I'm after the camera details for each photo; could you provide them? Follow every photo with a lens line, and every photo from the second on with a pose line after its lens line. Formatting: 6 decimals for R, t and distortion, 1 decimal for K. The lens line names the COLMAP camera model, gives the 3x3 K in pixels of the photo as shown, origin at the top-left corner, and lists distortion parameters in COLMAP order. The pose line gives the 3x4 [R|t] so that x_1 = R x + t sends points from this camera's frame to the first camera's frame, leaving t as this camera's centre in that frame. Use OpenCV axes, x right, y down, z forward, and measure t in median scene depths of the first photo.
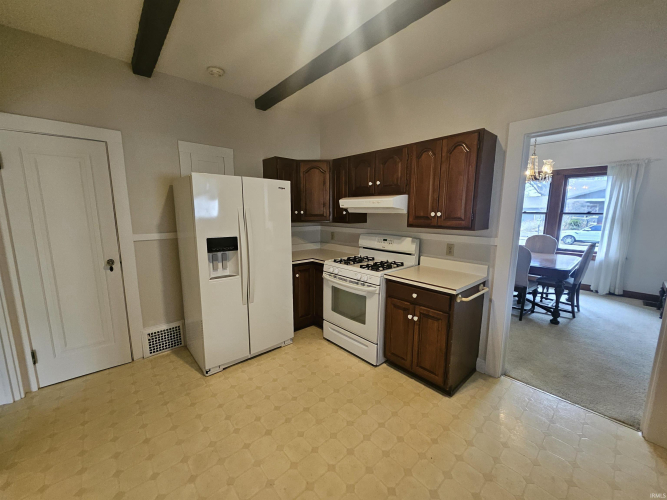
lens RADIAL K [[261.3, 0, 334.0], [0, 261.3, 250.5], [0, 0, 1]] dist [0.000059, -0.000044]
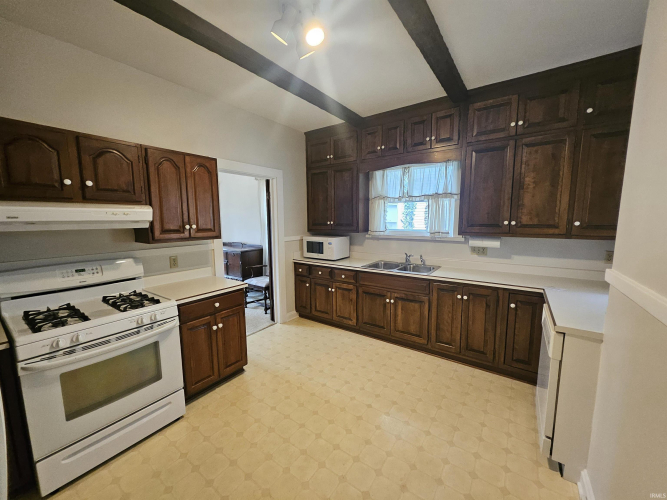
lens RADIAL K [[261.3, 0, 334.0], [0, 261.3, 250.5], [0, 0, 1]] dist [0.000059, -0.000044]
pose [[-0.214494, -0.126405, 0.968511, -0.693227], [0.154000, 0.974811, 0.161333, -0.119900], [-0.964508, 0.183756, -0.189625, 0.638030]]
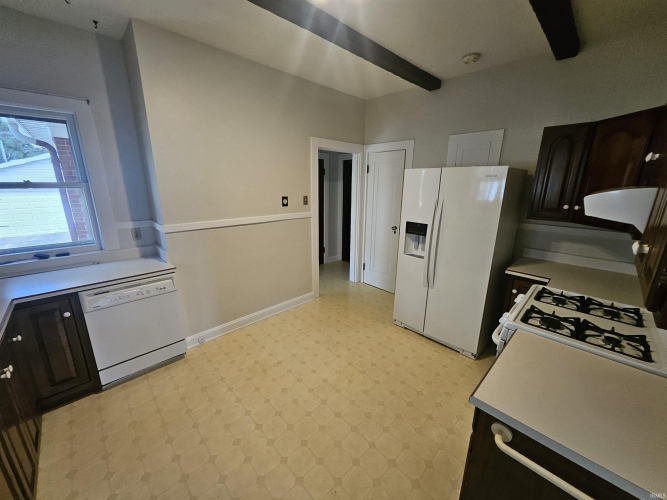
lens RADIAL K [[261.3, 0, 334.0], [0, 261.3, 250.5], [0, 0, 1]] dist [0.000059, -0.000044]
pose [[0.036089, 0.251158, -0.967273, 0.687859], [-0.158868, 0.957037, 0.242573, -0.147721], [0.986640, 0.144915, 0.074439, 0.535946]]
